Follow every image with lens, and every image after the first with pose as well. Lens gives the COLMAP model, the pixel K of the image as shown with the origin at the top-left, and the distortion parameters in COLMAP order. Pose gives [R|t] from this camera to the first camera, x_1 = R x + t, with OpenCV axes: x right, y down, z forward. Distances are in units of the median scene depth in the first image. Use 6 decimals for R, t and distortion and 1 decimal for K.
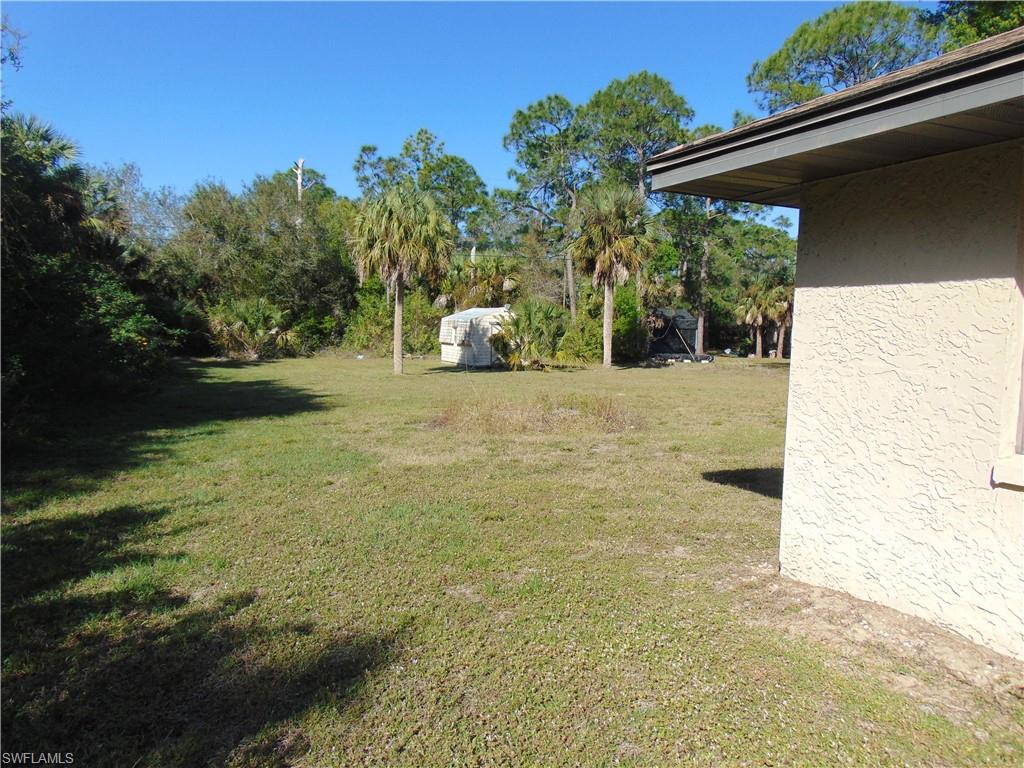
lens RADIAL K [[764.4, 0, 516.5], [0, 764.4, 387.3], [0, 0, 1]] dist [-0.024172, 0.051942]
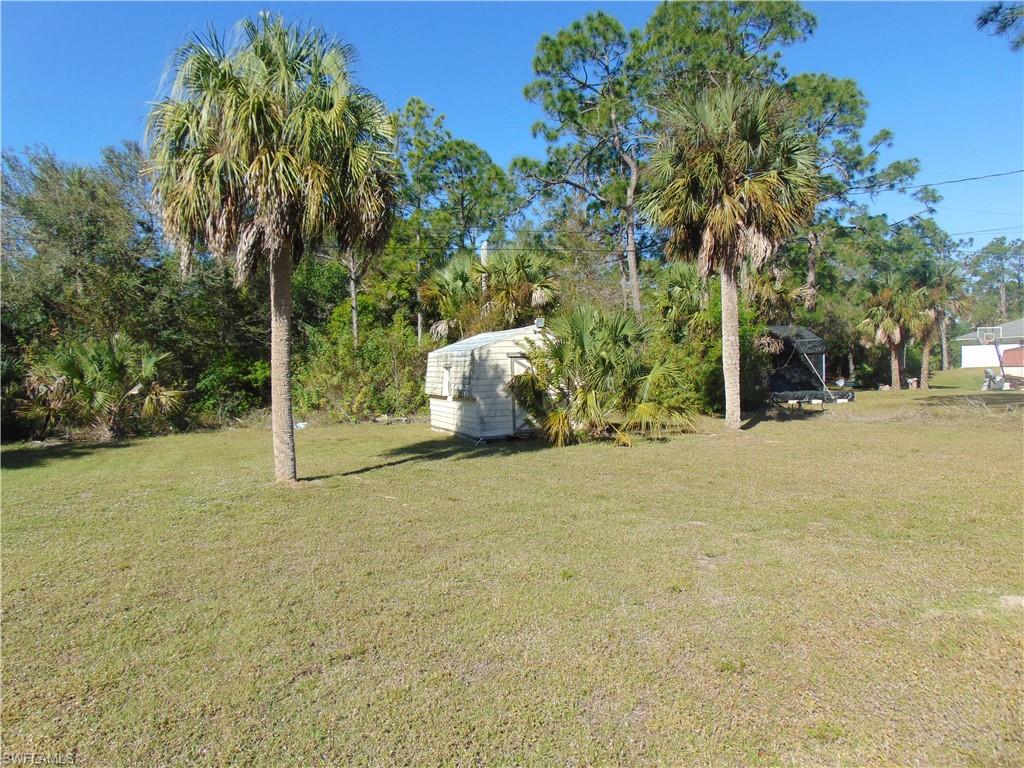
lens RADIAL K [[764.4, 0, 514.1], [0, 764.4, 391.7], [0, 0, 1]] dist [-0.024172, 0.051942]
pose [[0.997225, -0.050151, -0.055023, -0.002494], [0.047403, 0.997615, -0.050167, -0.028709], [0.057407, 0.047420, 0.997224, 0.423424]]
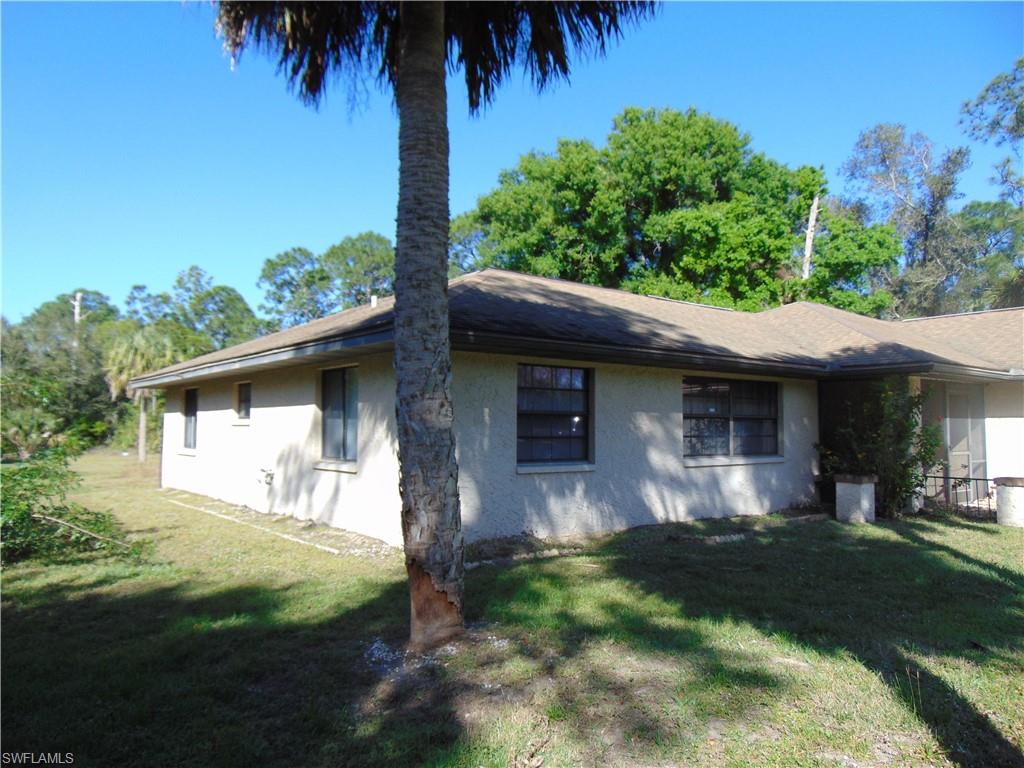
lens RADIAL K [[764.4, 0, 516.1], [0, 764.4, 383.2], [0, 0, 1]] dist [-0.024172, 0.051942]
pose [[0.973803, -0.009384, 0.227202, 0.138061], [0.039793, 0.990763, -0.129635, 0.032731], [-0.223887, 0.135280, 0.965181, -0.362220]]
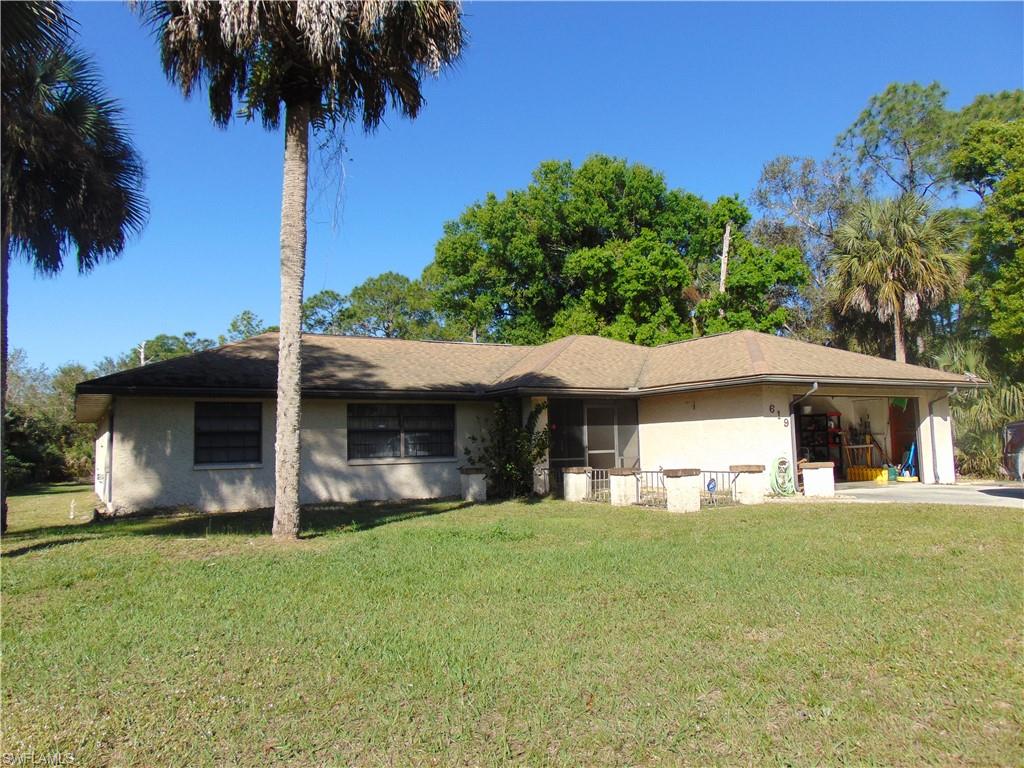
lens RADIAL K [[764.4, 0, 514.8], [0, 764.4, 388.7], [0, 0, 1]] dist [-0.024172, 0.051942]
pose [[0.994545, -0.046348, 0.093449, 0.320703], [0.060383, 0.986309, -0.153456, 0.058494], [-0.085057, 0.158261, 0.983727, -0.530995]]
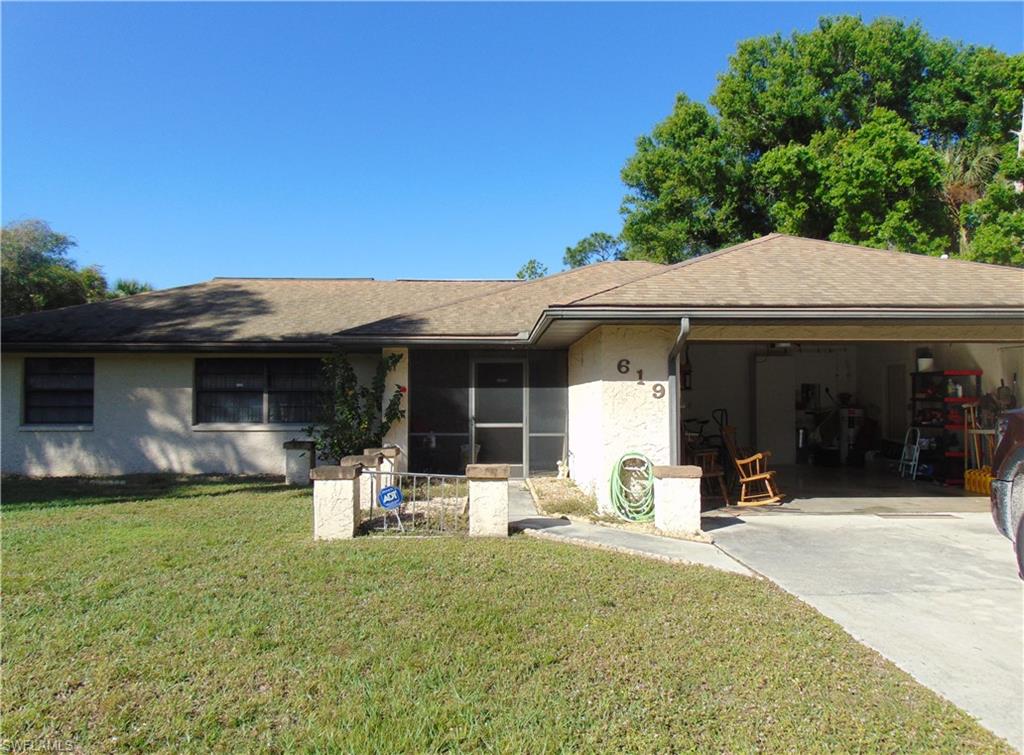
lens RADIAL K [[764.4, 0, 511.5], [0, 764.4, 386.7], [0, 0, 1]] dist [-0.024172, 0.051942]
pose [[0.915793, -0.036749, -0.399966, 0.553768], [-0.004128, 0.994892, -0.100863, 0.044801], [0.401630, 0.094020, 0.910963, -0.367658]]
